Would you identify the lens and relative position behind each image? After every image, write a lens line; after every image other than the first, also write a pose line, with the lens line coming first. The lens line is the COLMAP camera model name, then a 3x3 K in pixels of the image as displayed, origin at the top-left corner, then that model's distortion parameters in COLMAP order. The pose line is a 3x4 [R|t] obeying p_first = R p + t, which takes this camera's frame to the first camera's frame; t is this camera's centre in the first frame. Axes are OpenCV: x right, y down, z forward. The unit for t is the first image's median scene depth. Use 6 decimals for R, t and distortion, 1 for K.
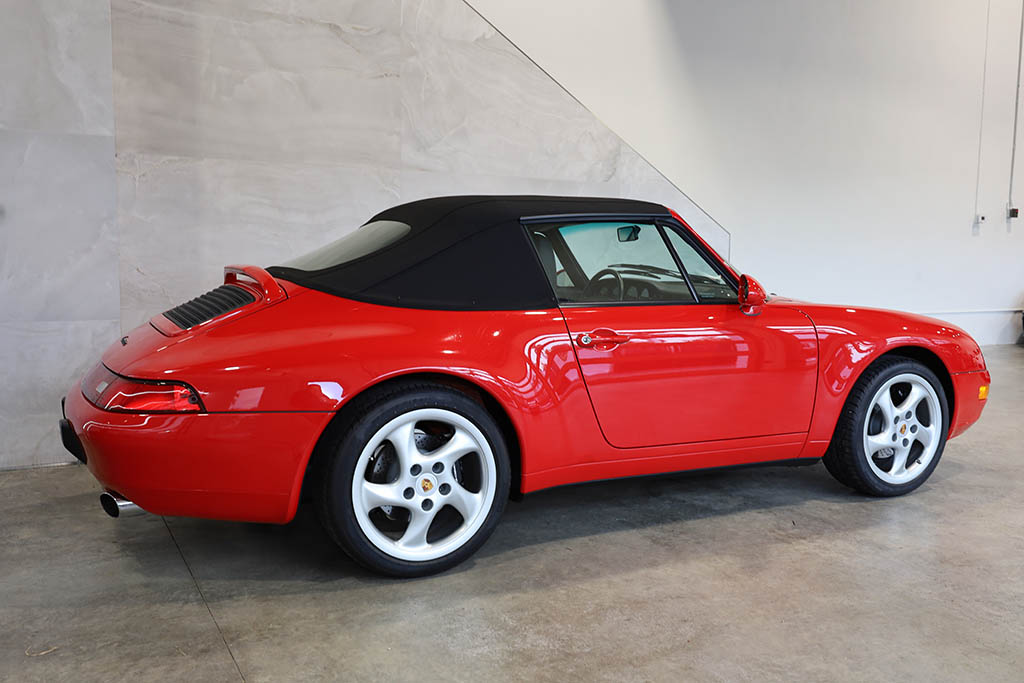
lens RADIAL K [[870.9, 0, 516.1], [0, 870.9, 342.1], [0, 0, 1]] dist [-0.000665, 0.003965]
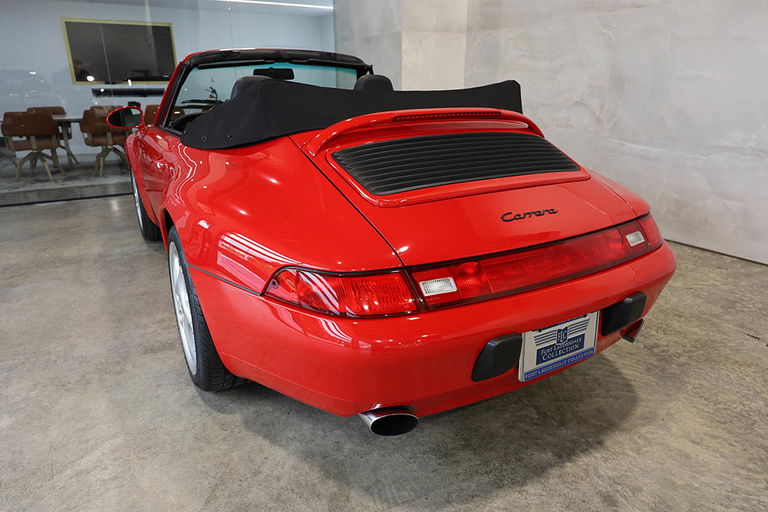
lens RADIAL K [[501.9, 0, 386.2], [0, 501.9, 255.3], [0, 0, 1]] dist [0.003507, 0.000088]
pose [[0.005925, 0.303380, -0.952851, 0.837079], [-0.094214, 0.948799, 0.301503, -0.098554], [0.995534, 0.087986, 0.034204, 1.041234]]
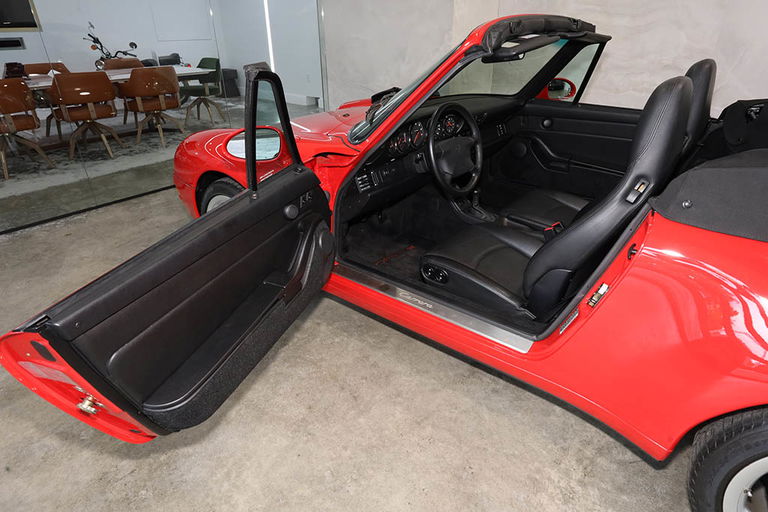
lens RADIAL K [[450.4, 0, 384.7], [0, 450.4, 253.5], [0, 0, 1]] dist [0.003914, -0.000692]
pose [[0.360945, 0.414921, -0.835200, 0.445414], [-0.084812, 0.906466, 0.413673, -0.107988], [0.928722, -0.078478, 0.362375, 0.567845]]
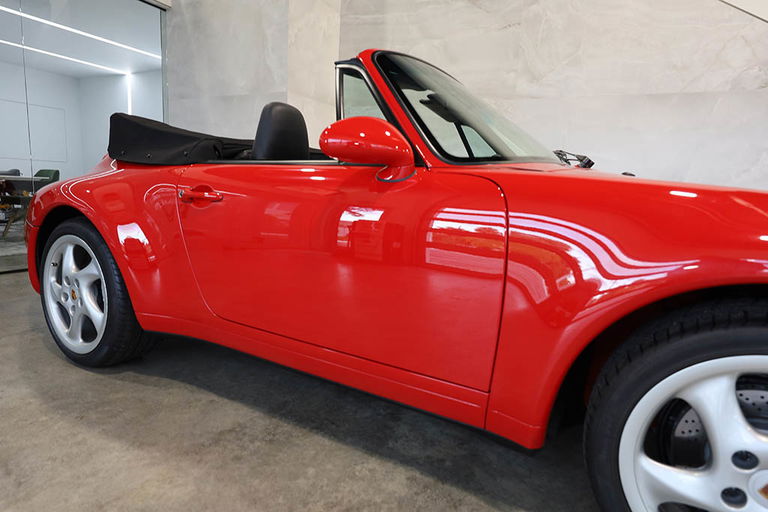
lens RADIAL K [[450.4, 0, 386.2], [0, 450.4, 254.5], [0, 0, 1]] dist [0.003914, -0.000692]
pose [[0.556186, 0.135513, -0.819935, 0.489821], [-0.125095, 0.989026, 0.078604, -0.002863], [0.821589, 0.058851, 0.567035, 0.709689]]
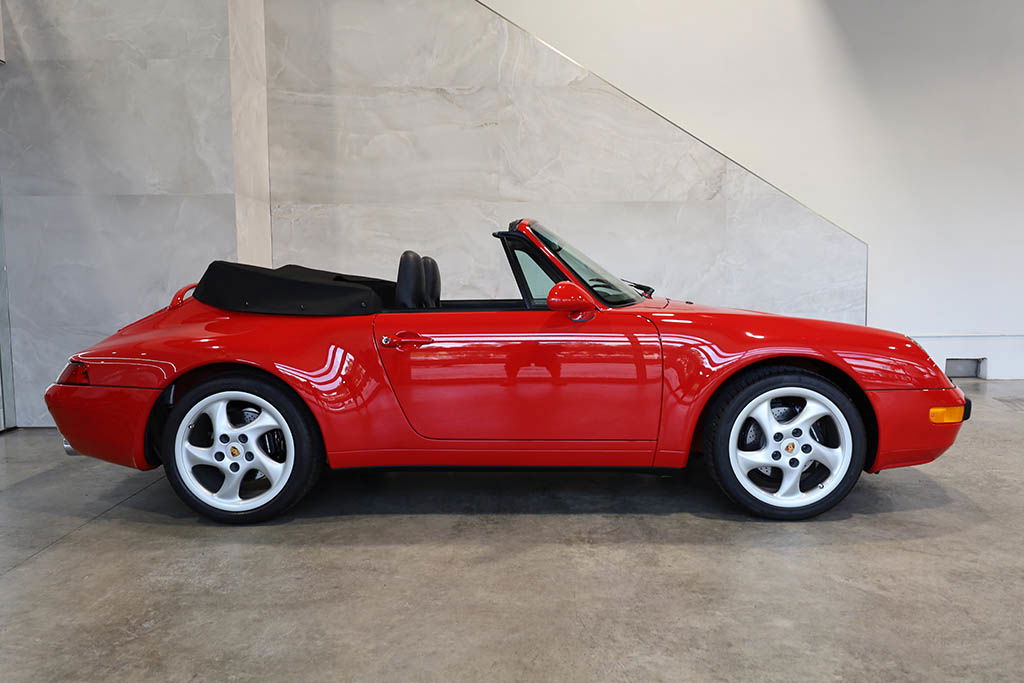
lens RADIAL K [[763.8, 0, 515.8], [0, 763.8, 338.7], [0, 0, 1]] dist [0.002136, 0.000293]
pose [[0.881771, 0.014353, -0.471460, 0.553802], [-0.025510, 0.999525, -0.017282, 0.006614], [0.470988, 0.027266, 0.881718, 0.148928]]
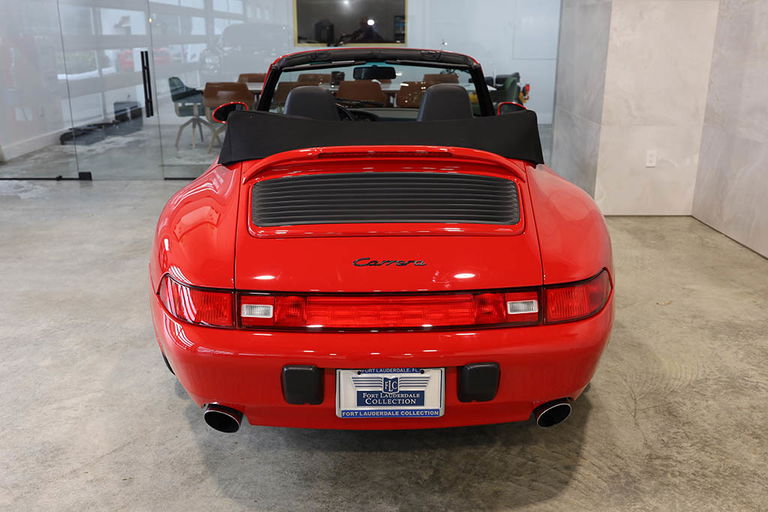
lens RADIAL K [[727.8, 0, 385.1], [0, 727.8, 254.7], [0, 0, 1]] dist [0.002216, 0.000000]
pose [[-0.470179, 0.243074, -0.848438, 0.939626], [-0.097399, 0.941163, 0.323614, -0.206444], [0.877180, 0.234794, -0.418839, 1.375033]]
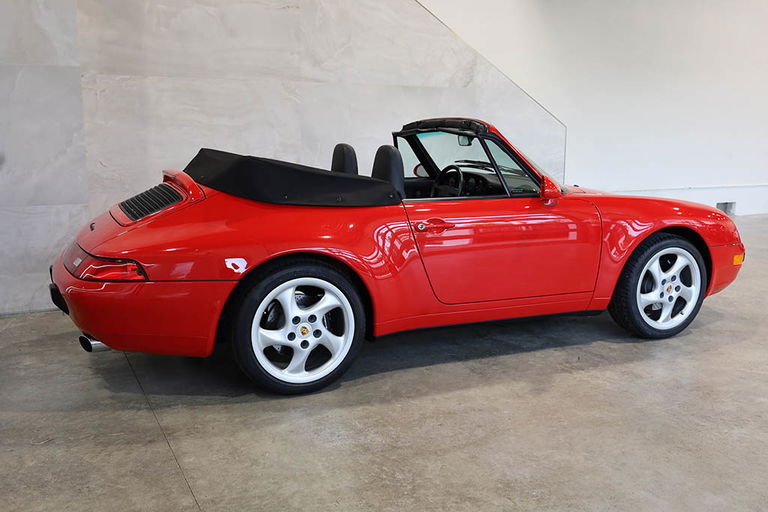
lens RADIAL K [[727.8, 0, 386.2], [0, 727.8, 254.8], [0, 0, 1]] dist [0.002216, 0.000000]
pose [[0.999149, 0.003199, -0.041114, 0.056467], [-0.000129, 0.997224, 0.074464, -0.034042], [0.041238, -0.074395, 0.996376, -0.120199]]
